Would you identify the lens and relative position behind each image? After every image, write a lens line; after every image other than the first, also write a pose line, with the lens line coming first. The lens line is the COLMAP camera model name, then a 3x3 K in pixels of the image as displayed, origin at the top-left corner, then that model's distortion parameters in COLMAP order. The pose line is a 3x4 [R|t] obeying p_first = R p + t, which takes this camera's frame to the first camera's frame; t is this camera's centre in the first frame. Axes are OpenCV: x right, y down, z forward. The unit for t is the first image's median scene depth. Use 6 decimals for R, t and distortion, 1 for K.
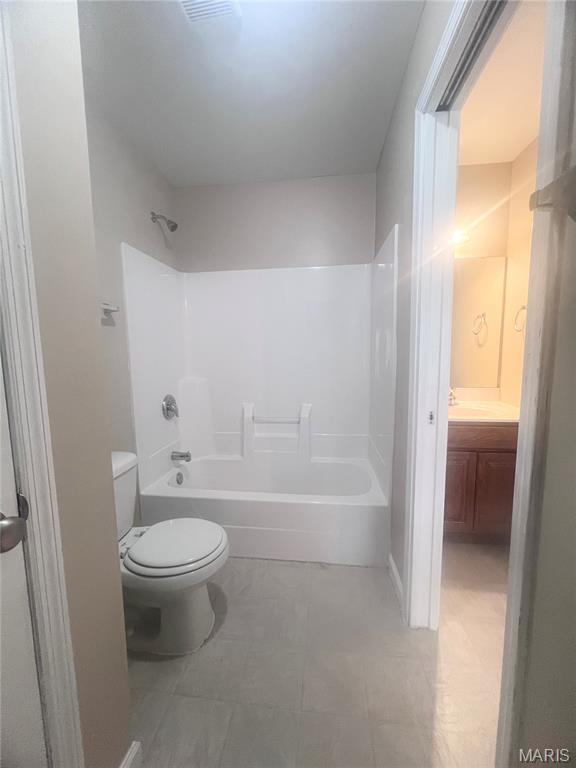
lens RADIAL K [[309.8, 0, 288.0], [0, 309.8, 384.0], [0, 0, 1]] dist [0.000138, -0.000022]
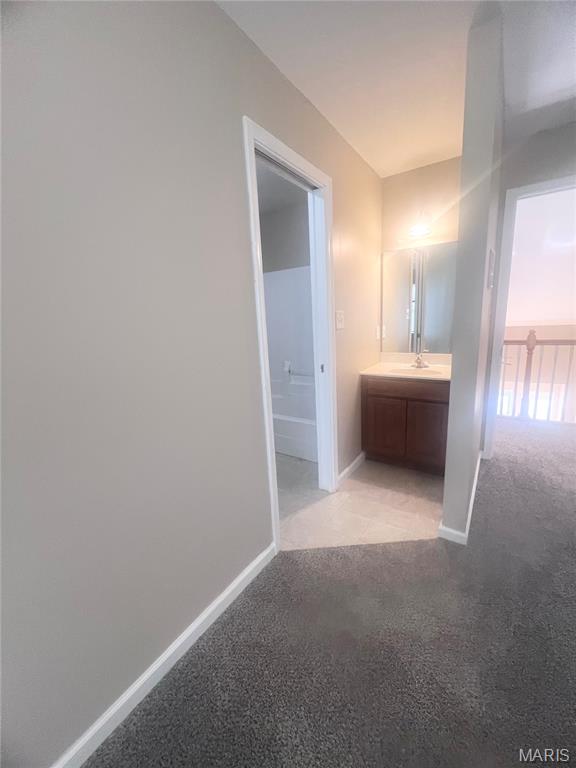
lens RADIAL K [[307.0, 0, 289.3], [0, 307.0, 382.7], [0, 0, 1]] dist [-0.000126, -0.000007]
pose [[0.888847, 0.064349, -0.453662, 0.608089], [-0.014442, 0.993532, 0.112631, -0.001964], [0.457976, -0.093560, 0.884028, -0.338058]]
